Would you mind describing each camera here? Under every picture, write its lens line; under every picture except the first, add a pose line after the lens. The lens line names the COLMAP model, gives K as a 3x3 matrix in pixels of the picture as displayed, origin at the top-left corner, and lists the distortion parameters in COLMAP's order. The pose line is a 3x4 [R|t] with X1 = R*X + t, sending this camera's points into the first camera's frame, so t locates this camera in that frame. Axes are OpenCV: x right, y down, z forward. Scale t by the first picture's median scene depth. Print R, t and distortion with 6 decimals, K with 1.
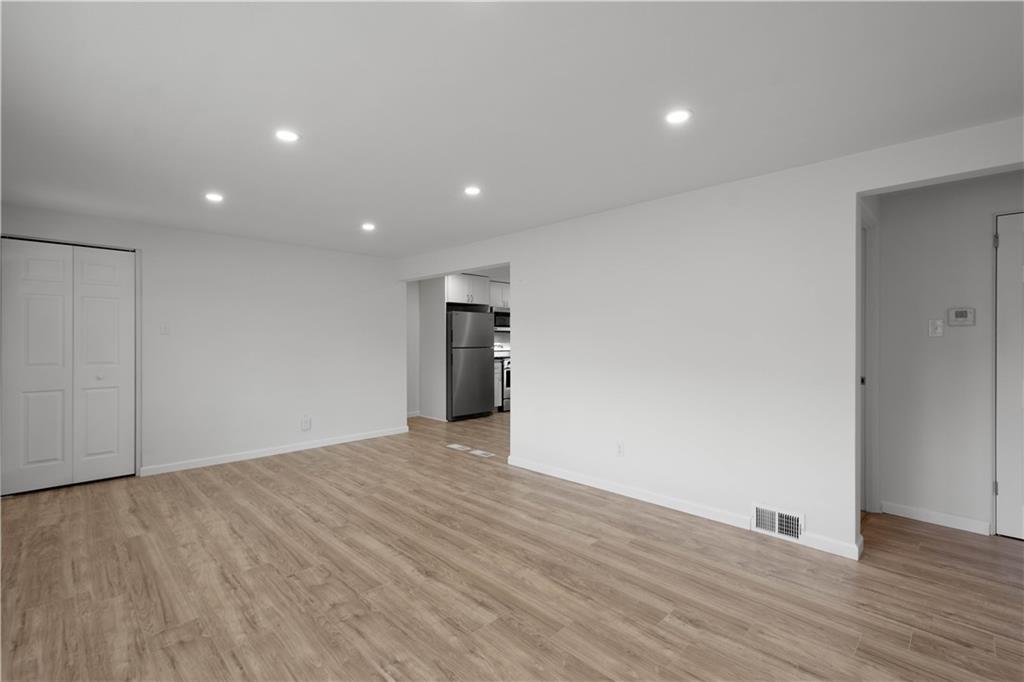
lens RADIAL K [[457.8, 0, 513.5], [0, 457.8, 337.1], [0, 0, 1]] dist [0.009229, -0.000934]
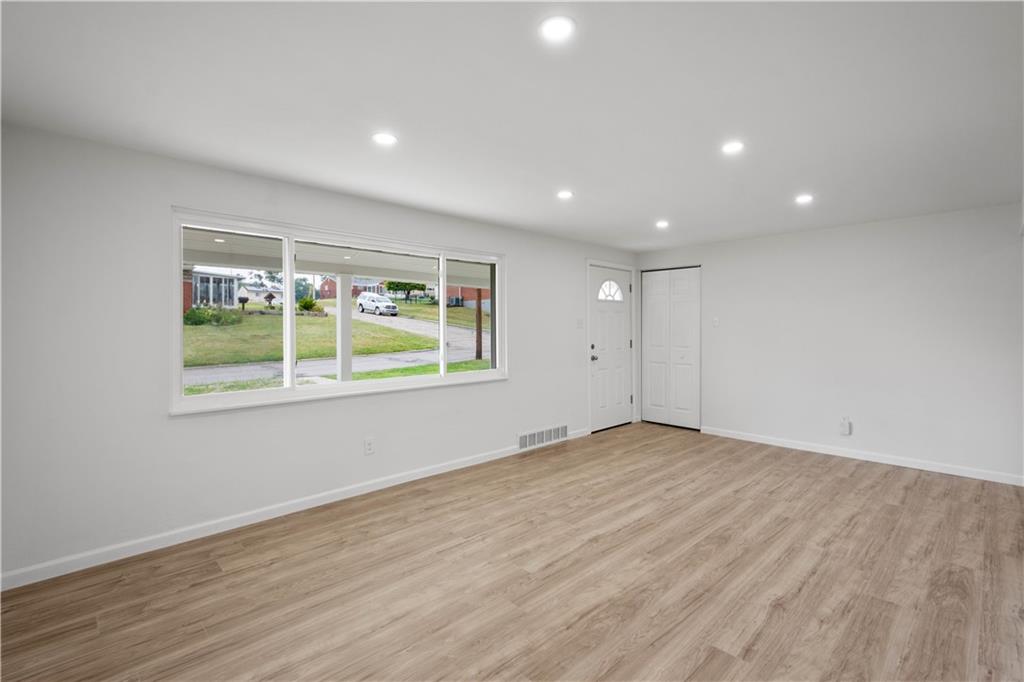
lens RADIAL K [[457.8, 0, 515.2], [0, 457.8, 347.0], [0, 0, 1]] dist [0.009229, -0.000934]
pose [[-0.022742, 0.038195, -0.999011, 0.758821], [0.004130, 0.999265, 0.038111, -0.003650], [0.999733, -0.003260, -0.022883, 0.677677]]
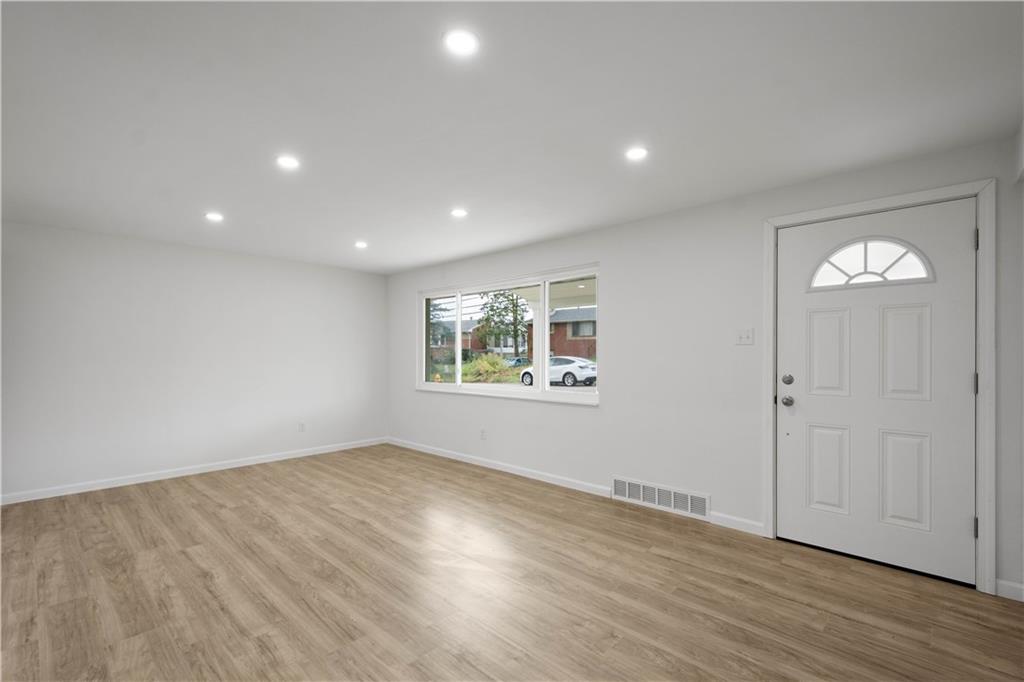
lens RADIAL K [[457.8, 0, 519.2], [0, 457.8, 365.0], [0, 0, 1]] dist [0.009229, -0.000934]
pose [[-0.999347, 0.001100, -0.036109, -0.489380], [0.000195, 0.999686, 0.025059, 0.011120], [0.036125, 0.025035, -0.999034, 1.925254]]
